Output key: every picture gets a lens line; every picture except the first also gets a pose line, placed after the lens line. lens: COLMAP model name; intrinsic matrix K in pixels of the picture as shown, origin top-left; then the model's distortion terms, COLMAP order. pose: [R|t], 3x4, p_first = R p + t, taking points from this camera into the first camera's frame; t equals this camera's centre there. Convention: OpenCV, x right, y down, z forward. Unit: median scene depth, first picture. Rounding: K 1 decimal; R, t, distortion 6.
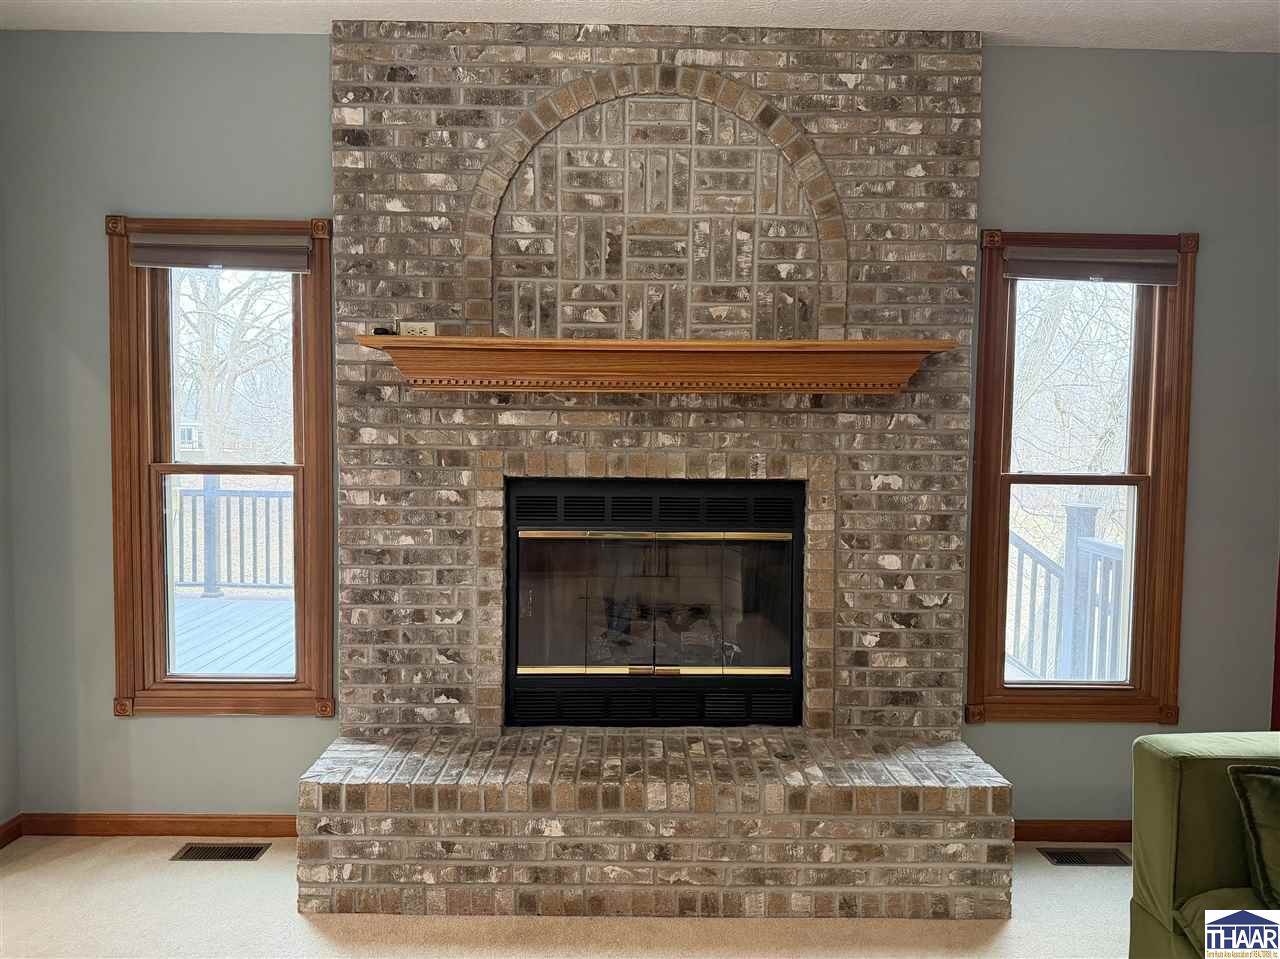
lens RADIAL K [[901.3, 0, 644.3], [0, 901.3, 485.8], [0, 0, 1]] dist [0.180716, -0.375524]
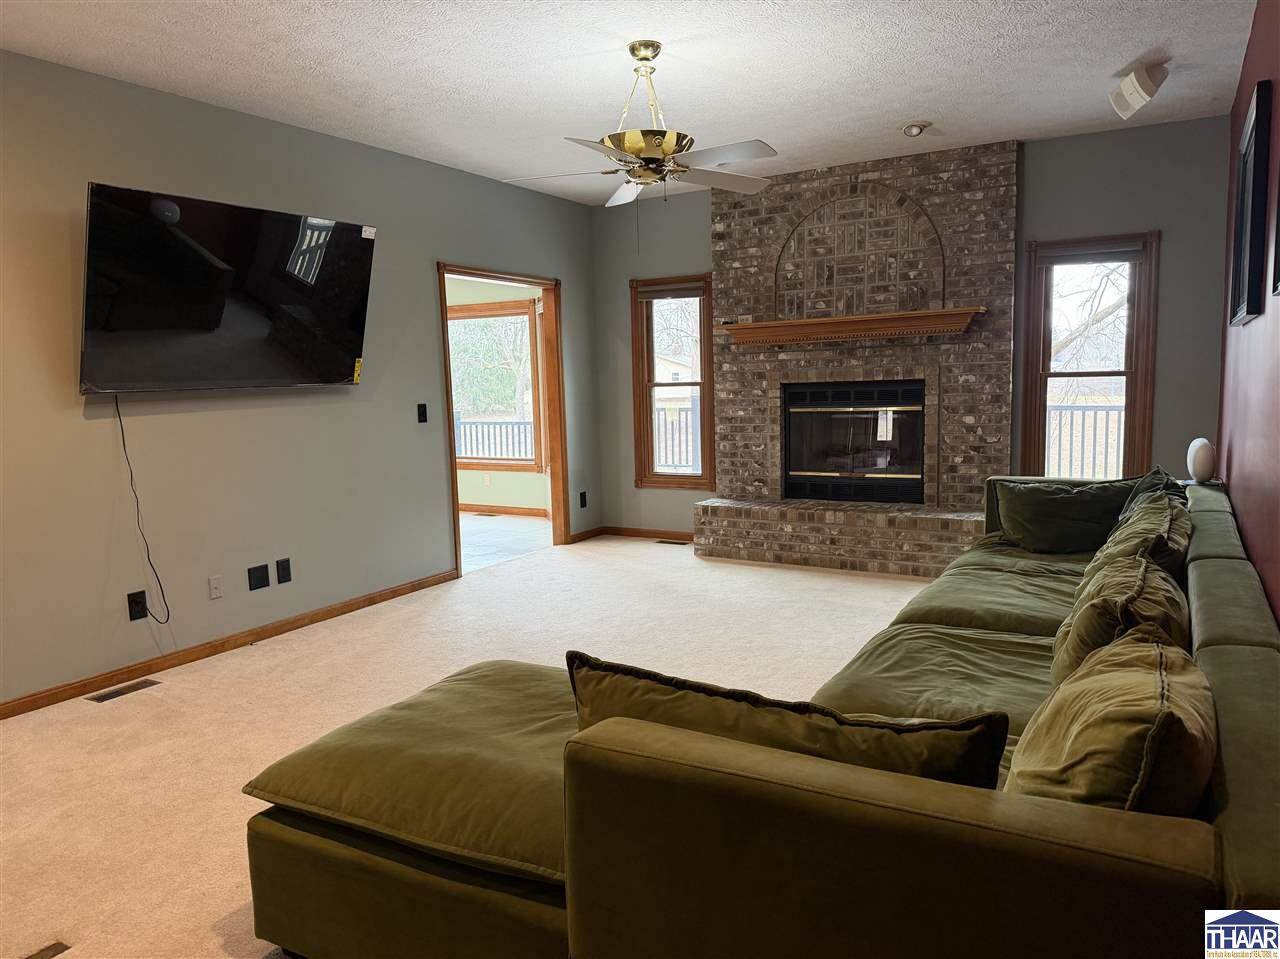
lens RADIAL K [[901.3, 0, 644.3], [0, 901.3, 485.8], [0, 0, 1]] dist [0.180716, -0.375524]
pose [[0.856557, 0.026877, -0.515352, 0.706225], [0.010257, 0.997559, 0.069074, 0.083626], [0.515951, -0.064451, 0.854190, -1.073751]]
